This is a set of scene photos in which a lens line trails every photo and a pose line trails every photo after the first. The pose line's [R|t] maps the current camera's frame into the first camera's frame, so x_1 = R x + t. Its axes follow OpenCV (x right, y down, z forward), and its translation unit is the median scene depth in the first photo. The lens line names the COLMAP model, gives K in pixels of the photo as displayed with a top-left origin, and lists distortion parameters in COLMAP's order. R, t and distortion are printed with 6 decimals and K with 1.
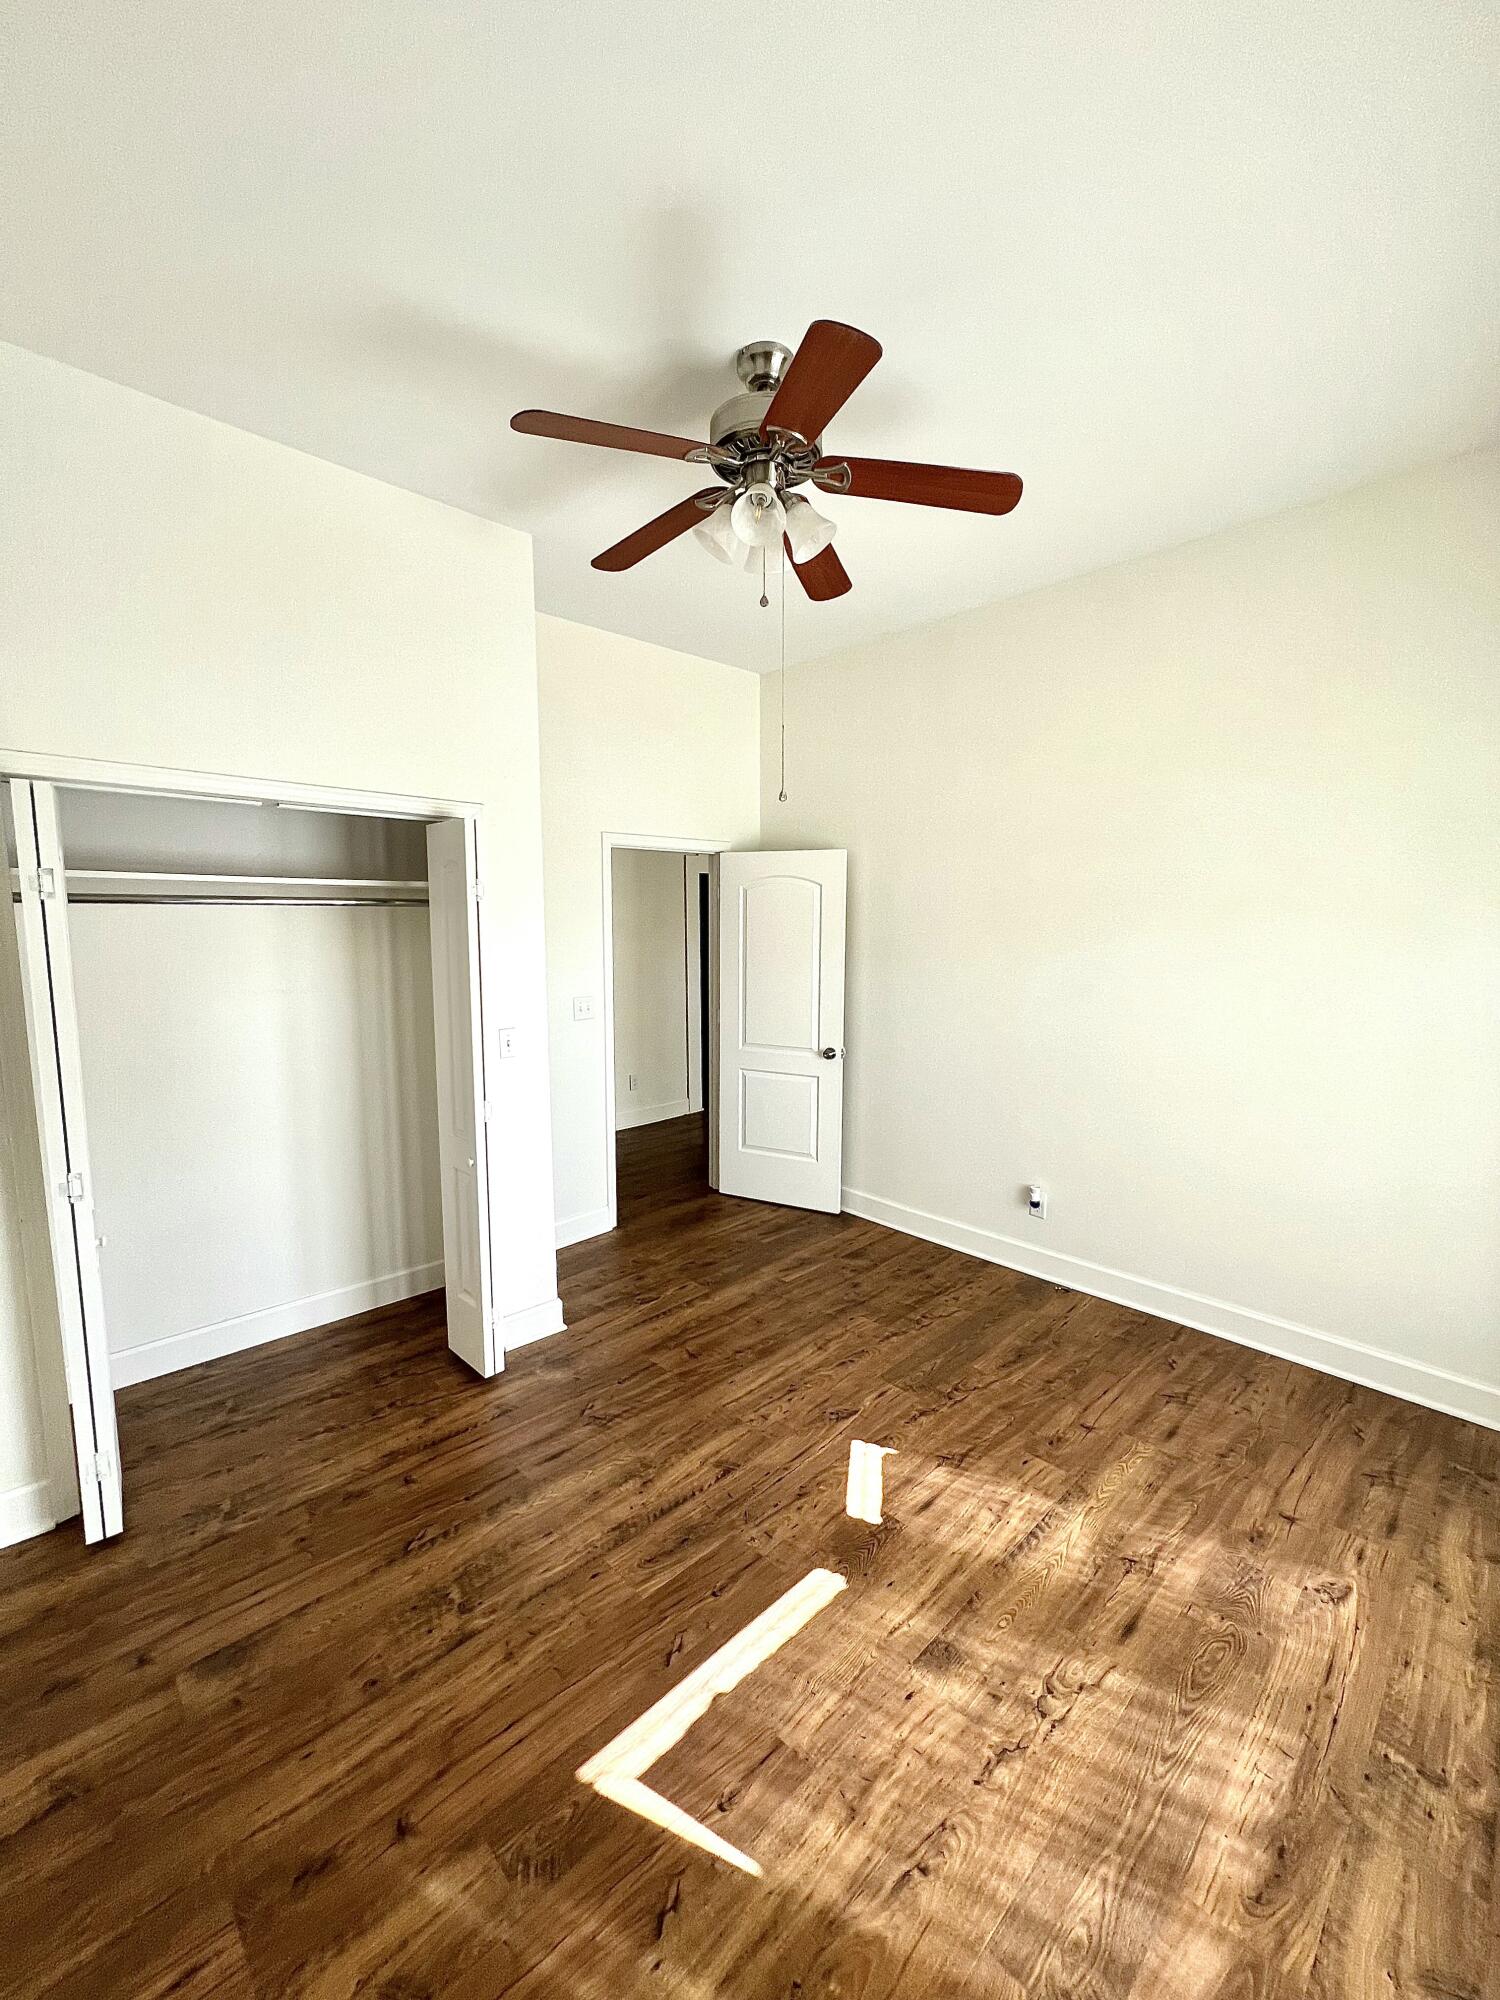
lens RADIAL K [[806.8, 0, 750.0], [0, 806.8, 1000.0], [0, 0, 1]] dist [-0.002437, -0.000054]
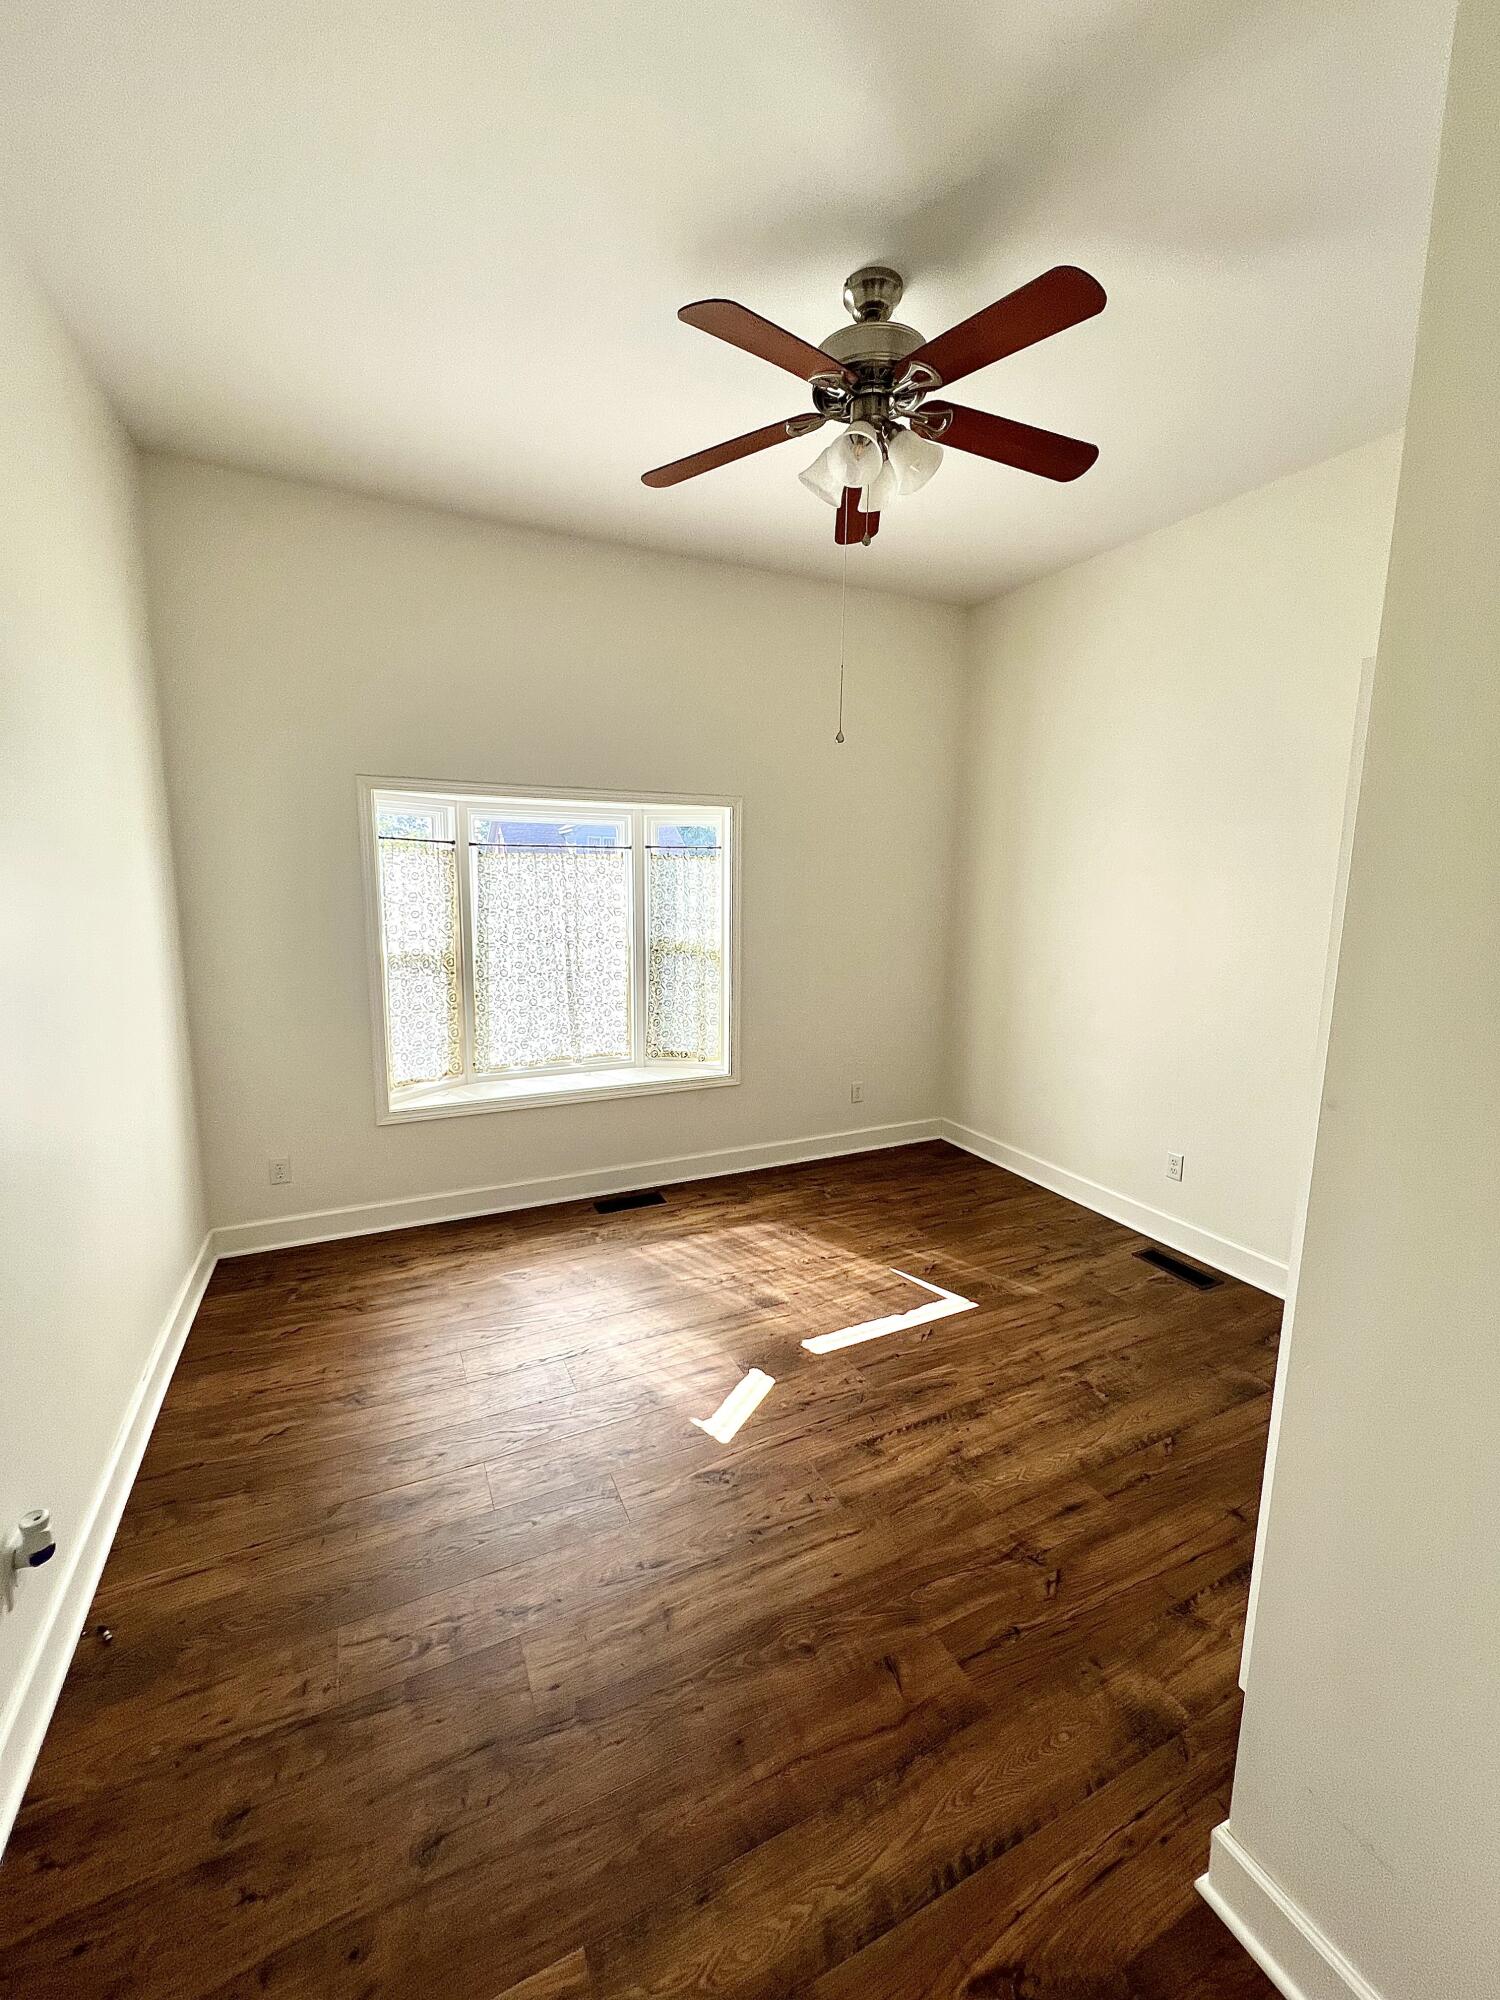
lens RADIAL K [[806.8, 0, 750.0], [0, 806.8, 1000.0], [0, 0, 1]] dist [-0.002437, -0.000054]
pose [[-0.952811, -0.056244, 0.298307, -0.167375], [0.024179, 0.965502, 0.259270, -0.200365], [-0.302599, 0.254248, -0.918581, 2.017785]]
